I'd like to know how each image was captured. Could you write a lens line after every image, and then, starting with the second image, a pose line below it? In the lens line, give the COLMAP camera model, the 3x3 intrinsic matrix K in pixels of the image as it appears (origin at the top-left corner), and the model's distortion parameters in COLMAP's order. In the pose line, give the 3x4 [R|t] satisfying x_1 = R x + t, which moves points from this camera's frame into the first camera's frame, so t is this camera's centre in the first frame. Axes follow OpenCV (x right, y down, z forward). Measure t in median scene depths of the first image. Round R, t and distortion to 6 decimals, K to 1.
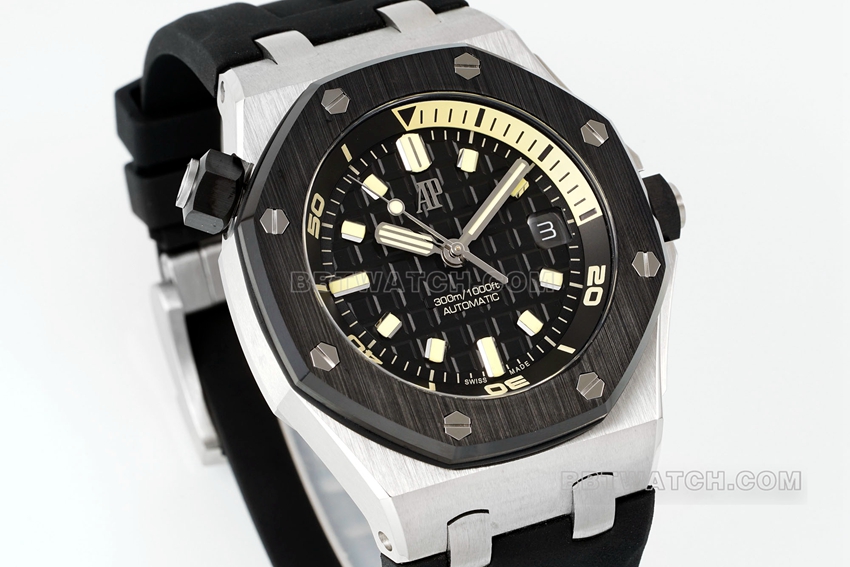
lens RADIAL K [[4166.9, 0, 425.4], [0, 4166.9, 283.0], [0, 0, 1]] dist [0.088950, 0.000000]
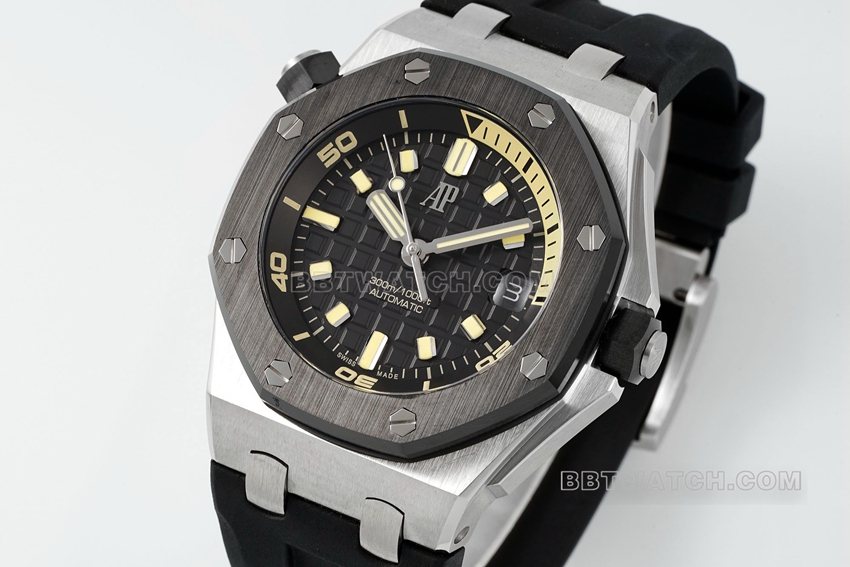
lens RADIAL K [[4166.9, 0, 422.9], [0, 4166.9, 285.3], [0, 0, 1]] dist [0.088950, 0.000000]
pose [[0.598774, 0.539013, -0.592397, 0.626144], [-0.521545, 0.823742, 0.222352, -0.231783], [0.607833, 0.175823, 0.774355, 0.195629]]
